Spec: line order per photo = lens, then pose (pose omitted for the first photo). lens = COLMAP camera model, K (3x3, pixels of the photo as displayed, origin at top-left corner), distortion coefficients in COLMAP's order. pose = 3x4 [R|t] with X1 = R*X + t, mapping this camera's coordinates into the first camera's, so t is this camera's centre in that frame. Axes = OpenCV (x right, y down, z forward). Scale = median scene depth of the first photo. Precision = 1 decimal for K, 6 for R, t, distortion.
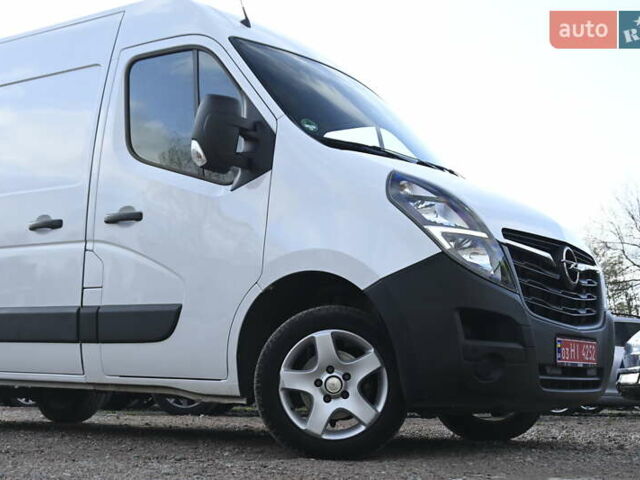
lens RADIAL K [[968.6, 0, 320.0], [0, 968.6, 240.0], [0, 0, 1]] dist [-0.009787, -0.014429]
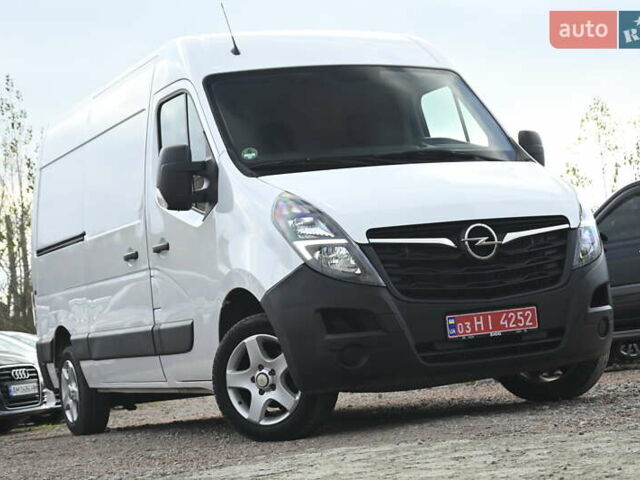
lens RADIAL K [[1441.9, 0, 320.0], [0, 1441.9, 240.0], [0, 0, 1]] dist [0.000950, -0.175062]
pose [[0.853659, -0.145854, -0.499993, 0.988940], [0.193626, 0.980057, 0.044691, -0.087052], [0.483503, -0.134962, 0.864876, -0.488621]]
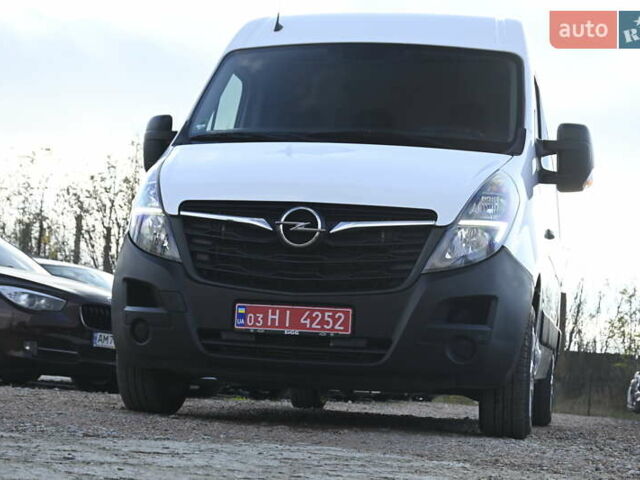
lens RADIAL K [[1302.5, 0, 320.0], [0, 1302.5, 240.0], [0, 0, 1]] dist [-0.027669, -0.115479]
pose [[0.399501, -0.089040, -0.912398, 1.552698], [0.076491, 0.995039, -0.063613, 0.132817], [0.913536, -0.044377, 0.404330, 0.565633]]
